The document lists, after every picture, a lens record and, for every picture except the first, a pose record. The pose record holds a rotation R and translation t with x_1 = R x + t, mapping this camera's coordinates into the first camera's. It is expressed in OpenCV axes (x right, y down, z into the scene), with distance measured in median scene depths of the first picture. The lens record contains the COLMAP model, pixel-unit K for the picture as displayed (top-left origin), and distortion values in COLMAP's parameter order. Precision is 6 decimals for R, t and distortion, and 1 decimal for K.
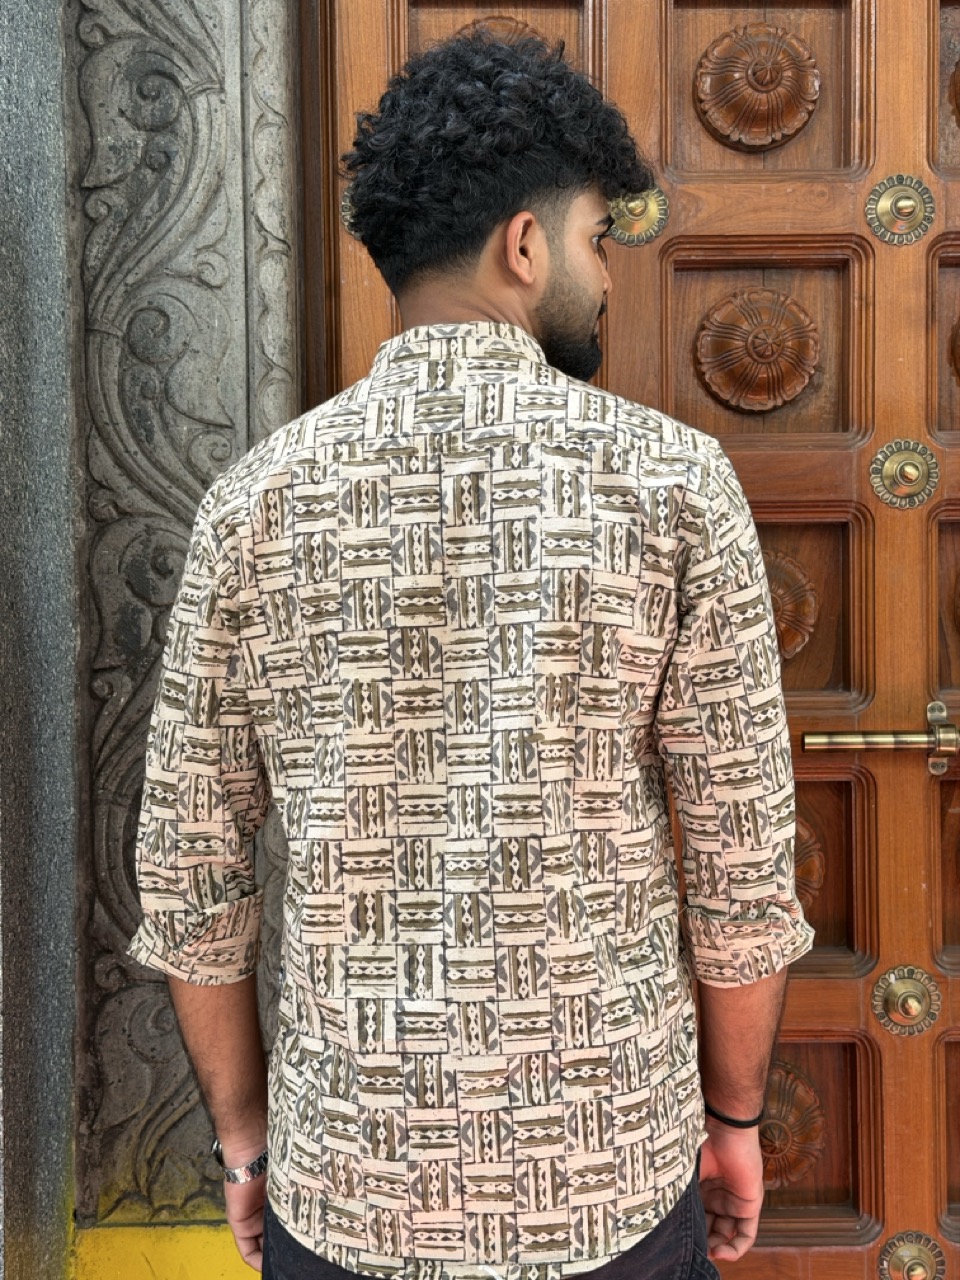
lens RADIAL K [[1774.6, 0, 472.0], [0, 1774.6, 652.2], [0, 0, 1]] dist [0.104177, 0.000000]
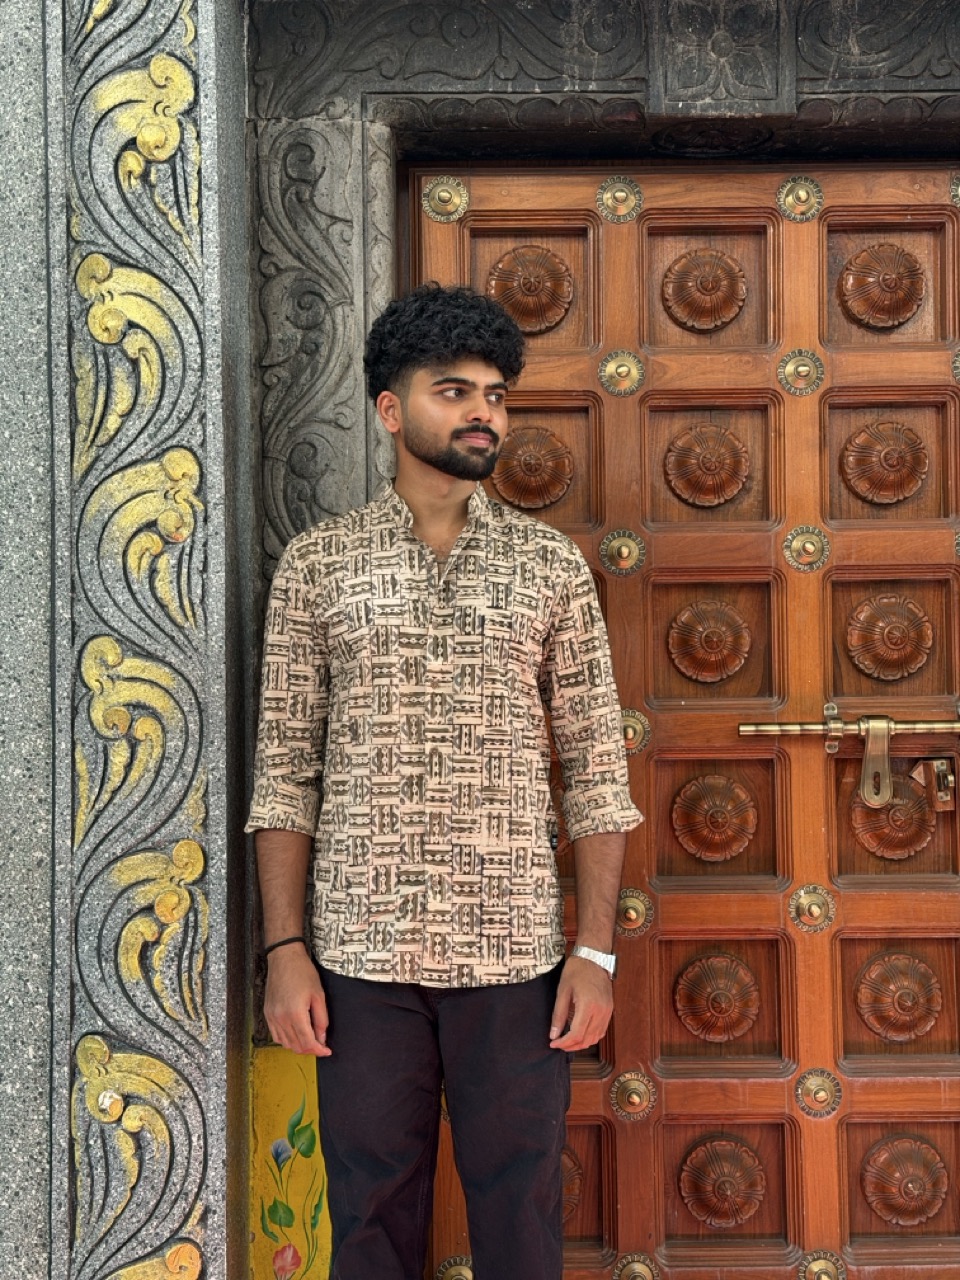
lens RADIAL K [[1774.6, 0, 472.2], [0, 1774.6, 649.4], [0, 0, 1]] dist [0.104177, 0.000000]
pose [[0.999884, -0.002603, -0.015015, -0.012249], [0.001835, 0.998699, -0.050967, 0.058735], [0.015129, 0.050933, 0.998587, -0.477564]]
